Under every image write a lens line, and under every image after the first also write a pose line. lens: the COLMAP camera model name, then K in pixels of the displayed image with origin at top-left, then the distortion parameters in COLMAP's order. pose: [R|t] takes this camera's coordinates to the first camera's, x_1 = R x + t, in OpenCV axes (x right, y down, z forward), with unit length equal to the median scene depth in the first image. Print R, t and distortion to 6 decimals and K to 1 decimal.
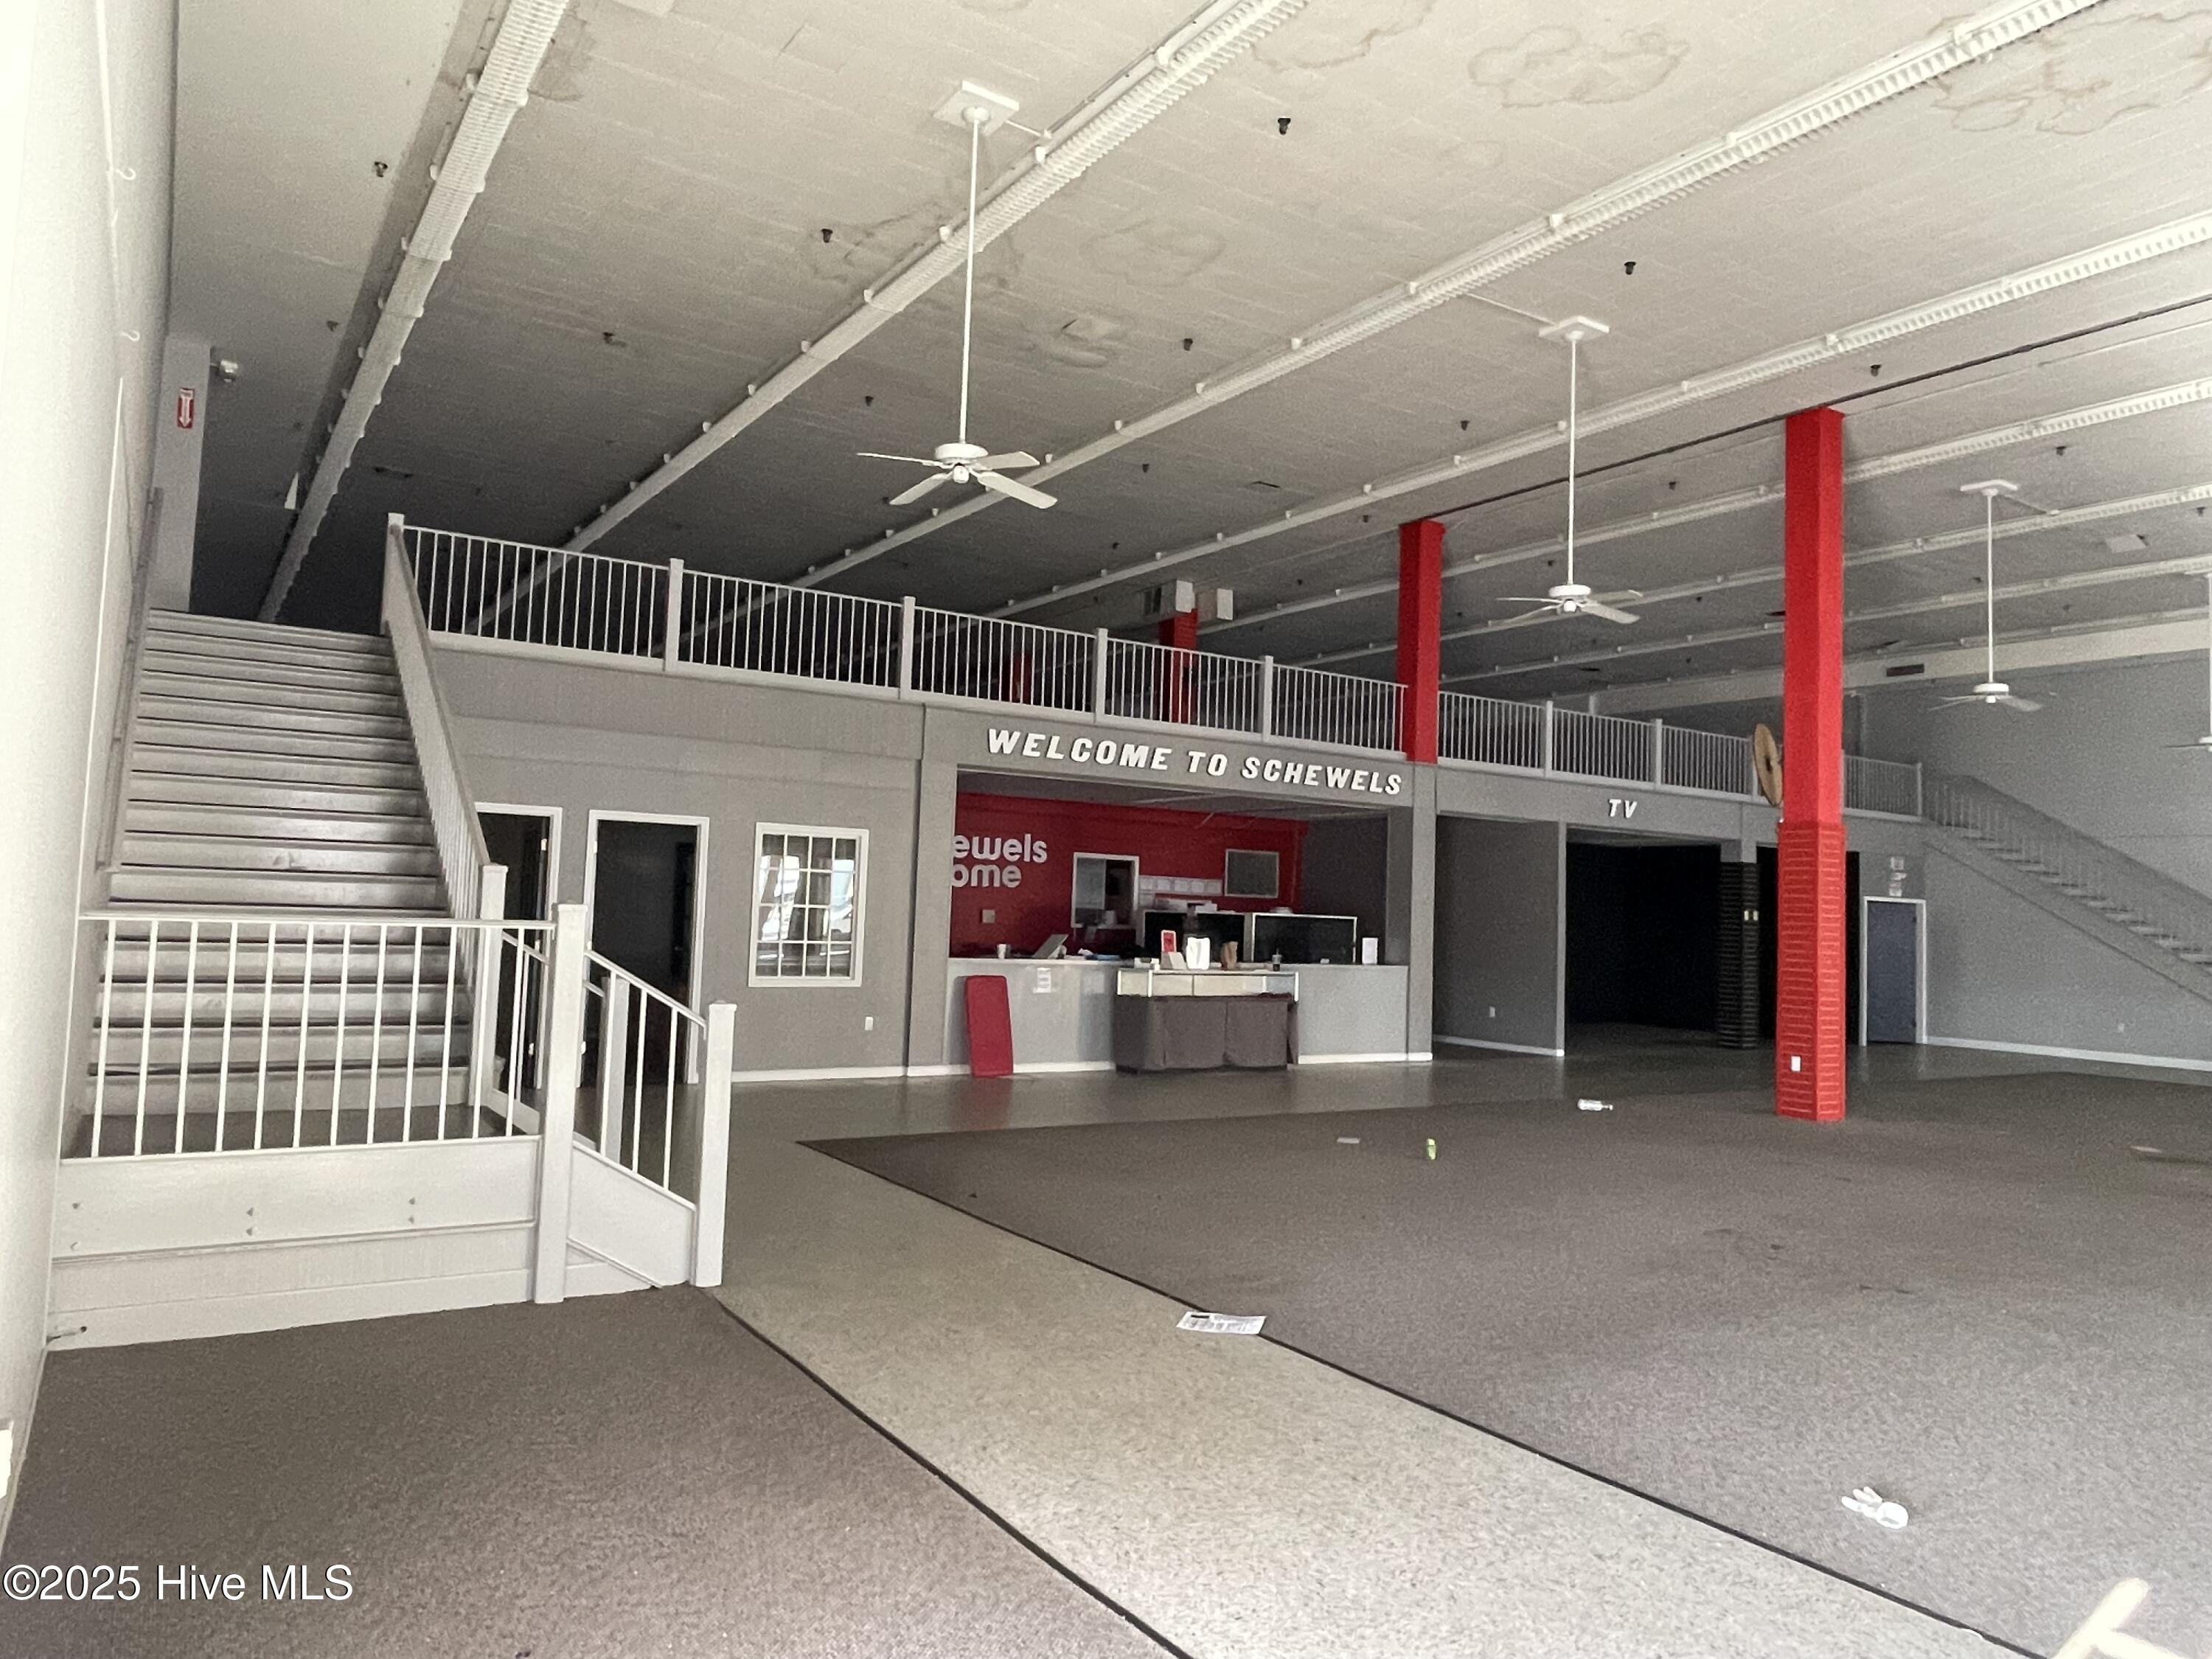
lens RADIAL K [[1452.2, 0, 1088.7], [0, 1452.2, 819.0], [0, 0, 1]] dist [-0.008512, -0.007822]
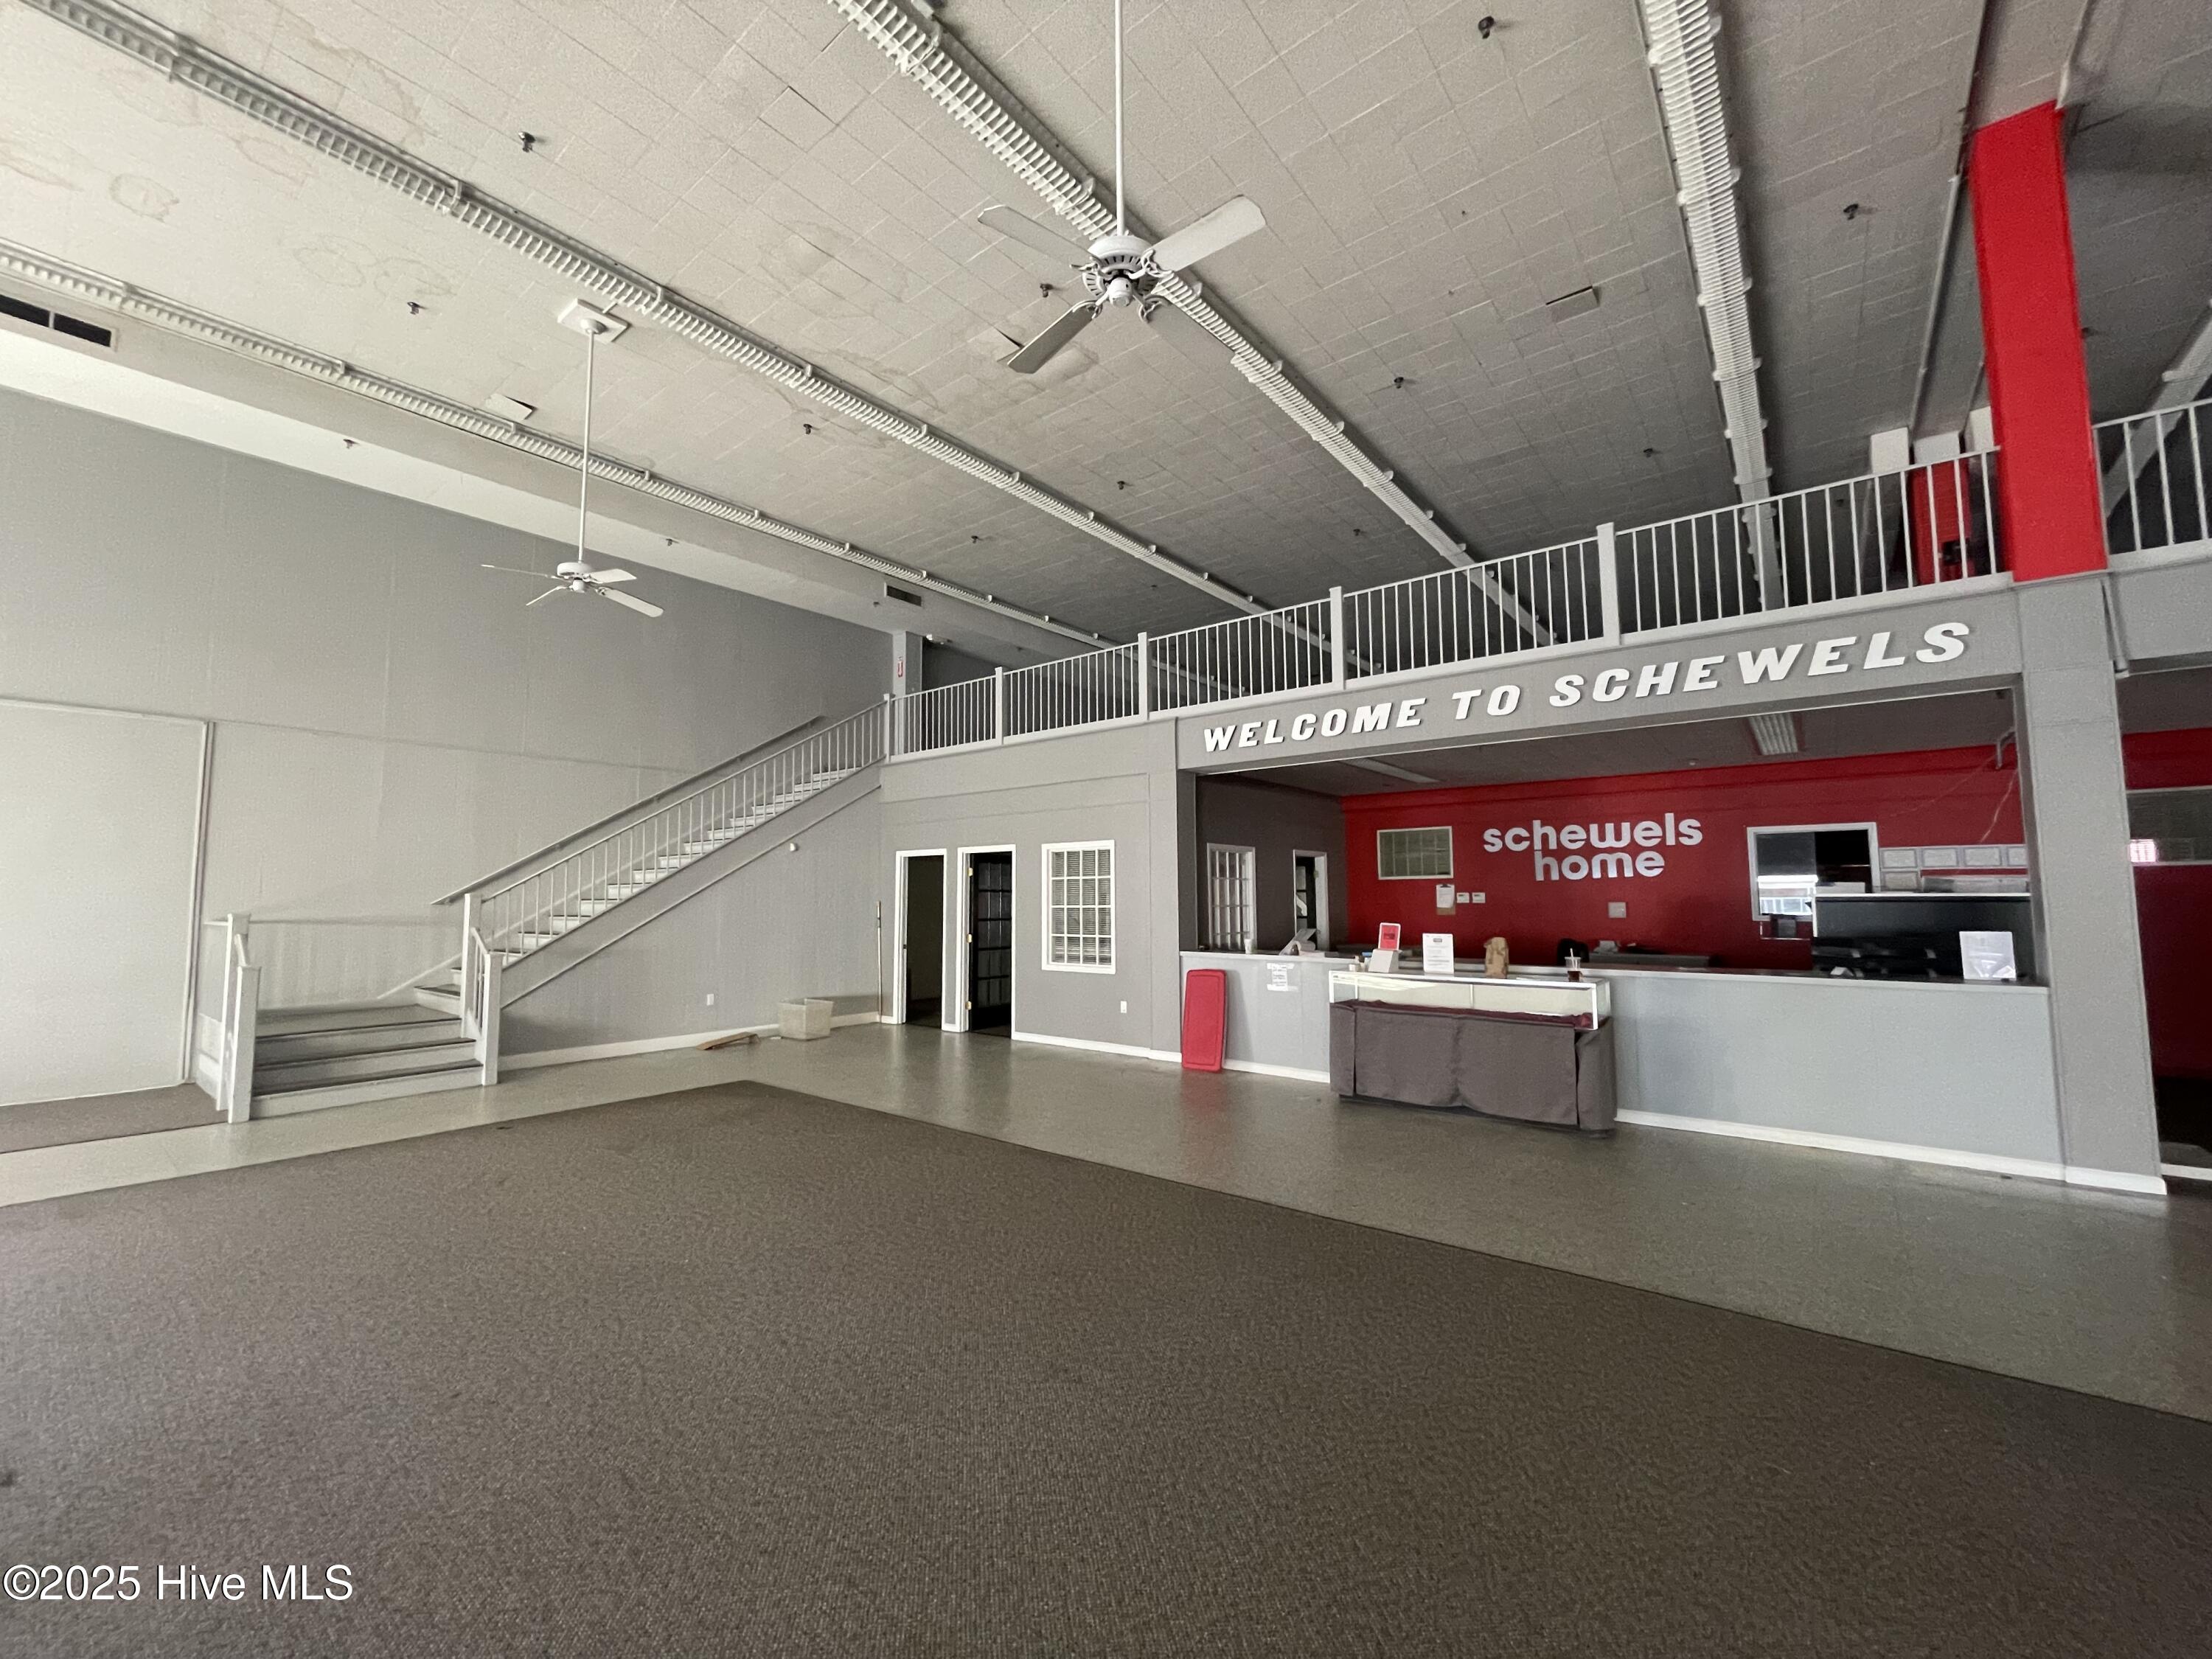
lens RADIAL K [[892.5, 0, 1109.6], [0, 892.5, 830.9], [0, 0, 1]] dist [0.004431, -0.000064]
pose [[0.320458, -0.111124, -0.940722, 0.466512], [0.076174, 0.992902, -0.091340, 0.058386], [0.944195, -0.042388, 0.326649, 0.676476]]
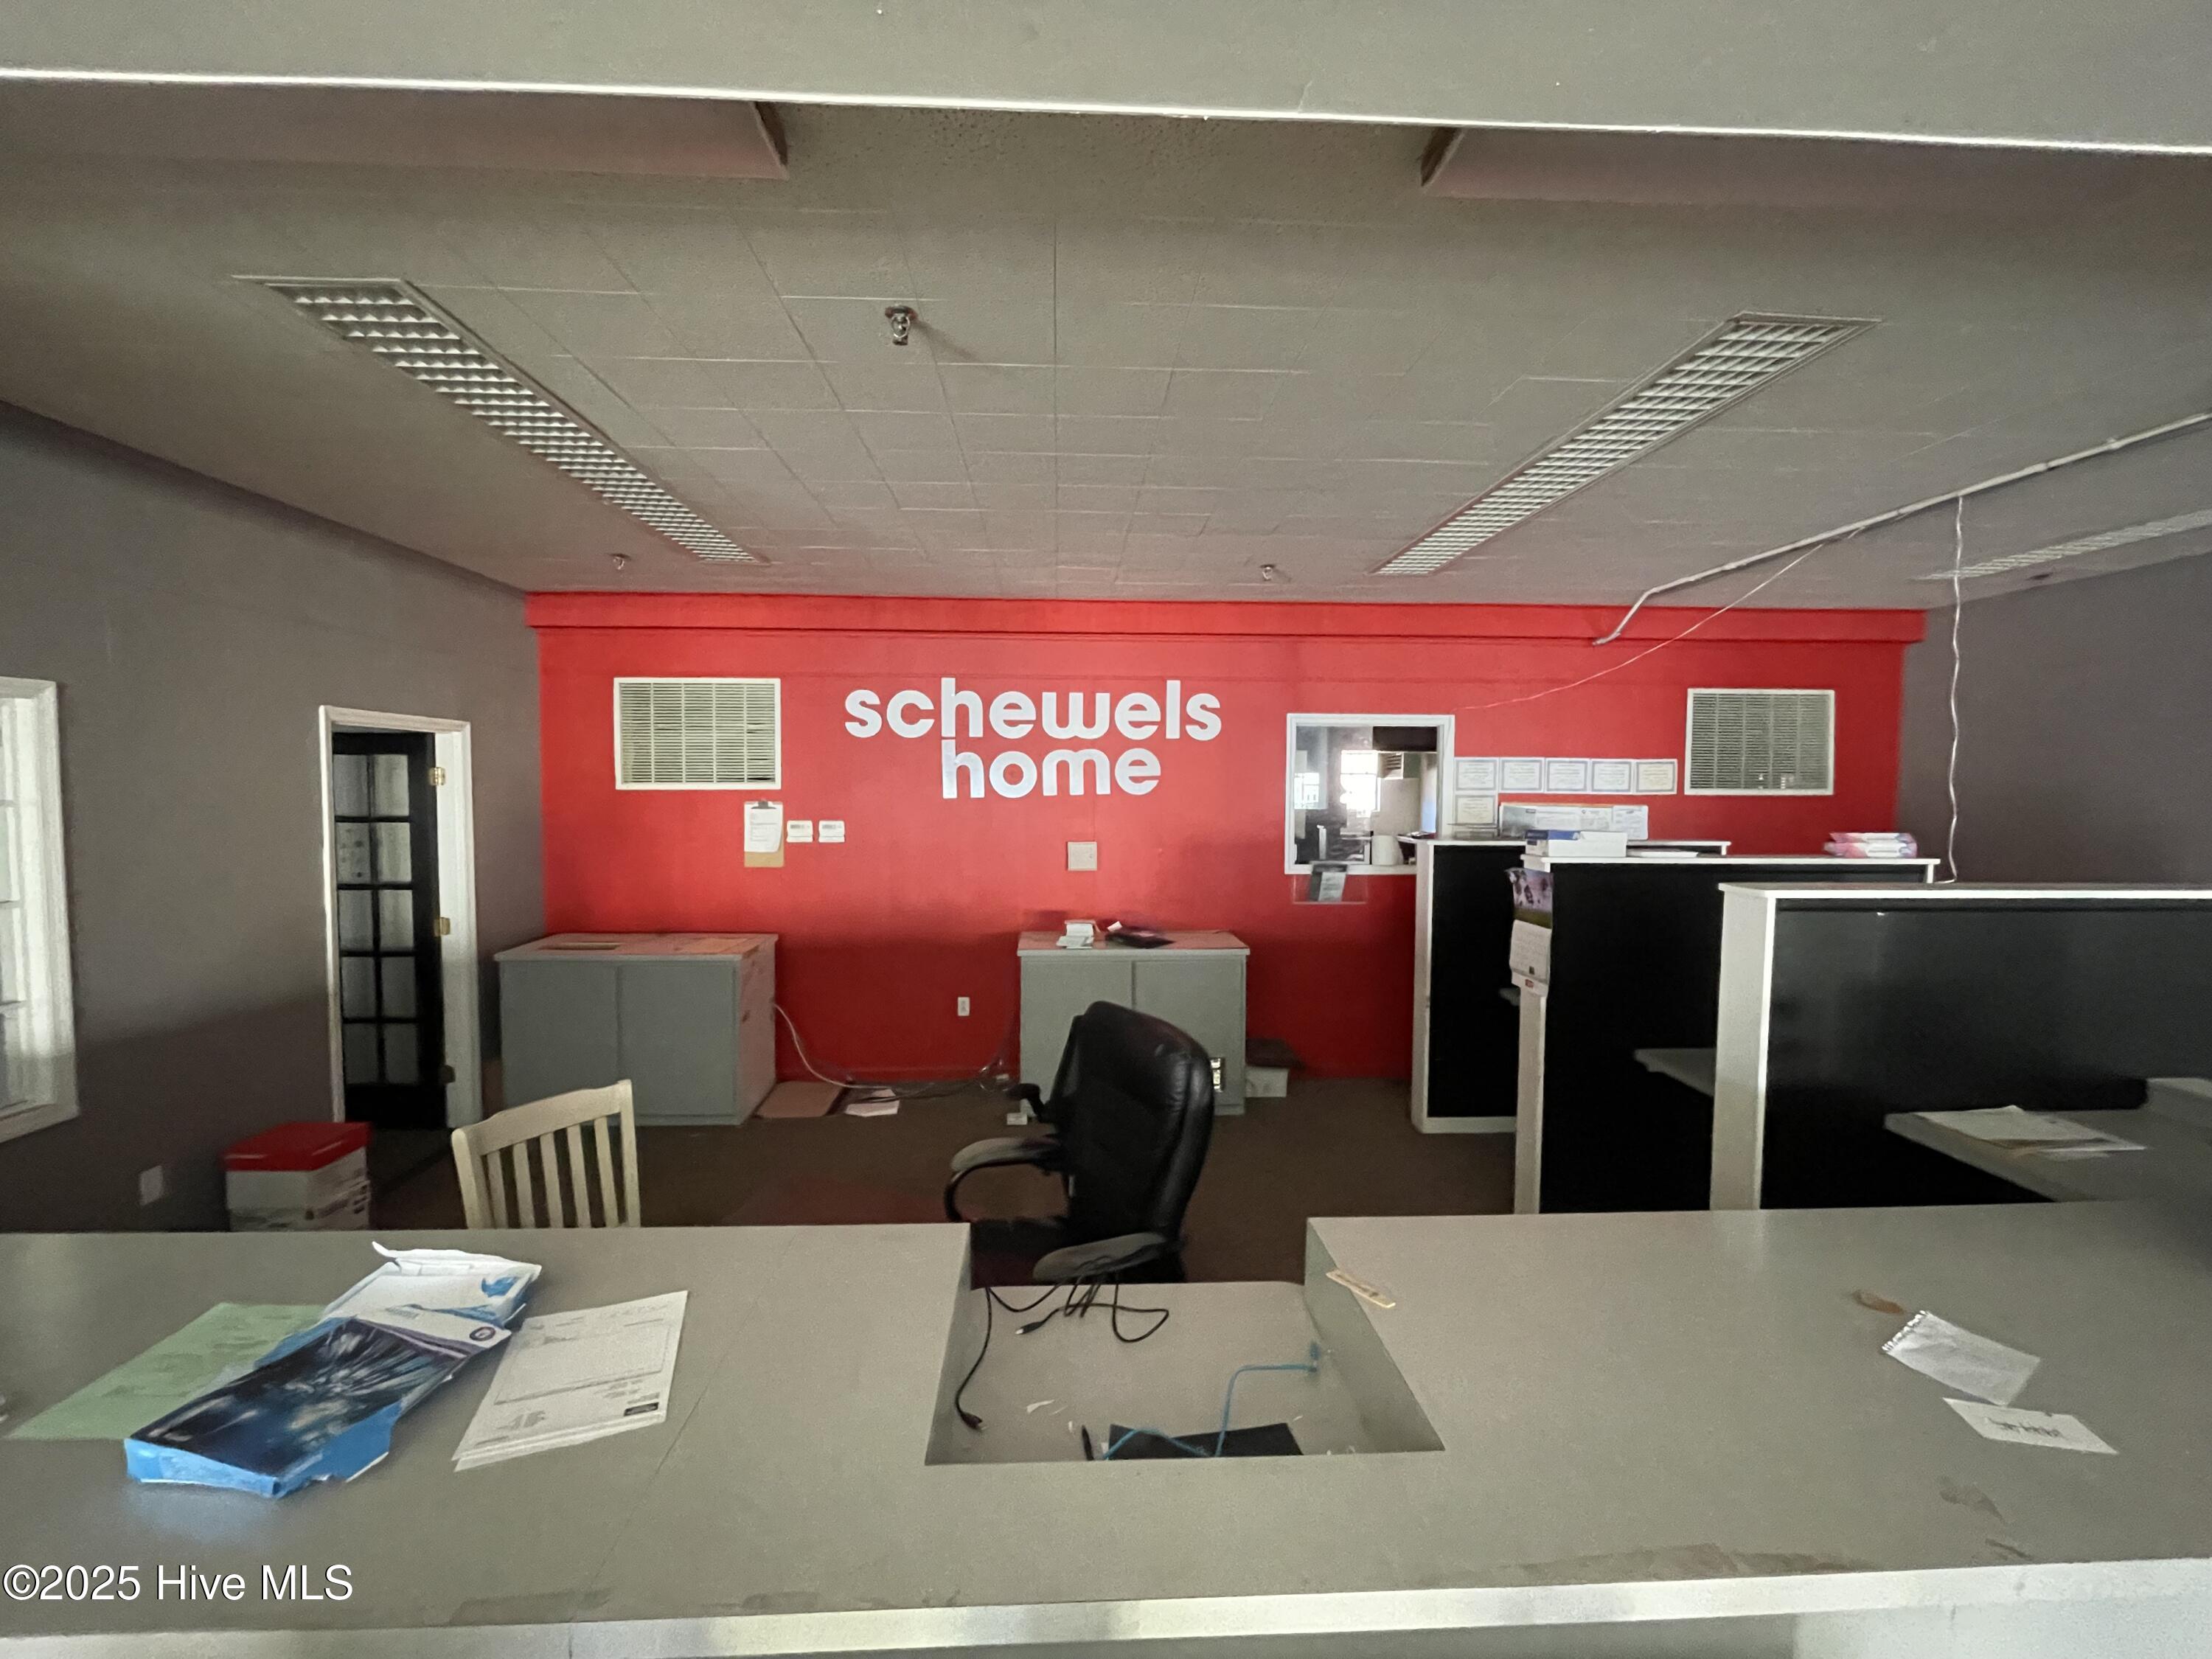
lens RADIAL K [[901.6, 0, 1081.7], [0, 901.6, 822.9], [0, 0, 1]] dist [-0.008737, -0.000204]
pose [[0.859629, -0.007746, -0.510860, 0.109275], [0.058588, 0.994784, 0.083502, 0.040127], [0.507549, -0.101711, 0.855599, 0.965955]]
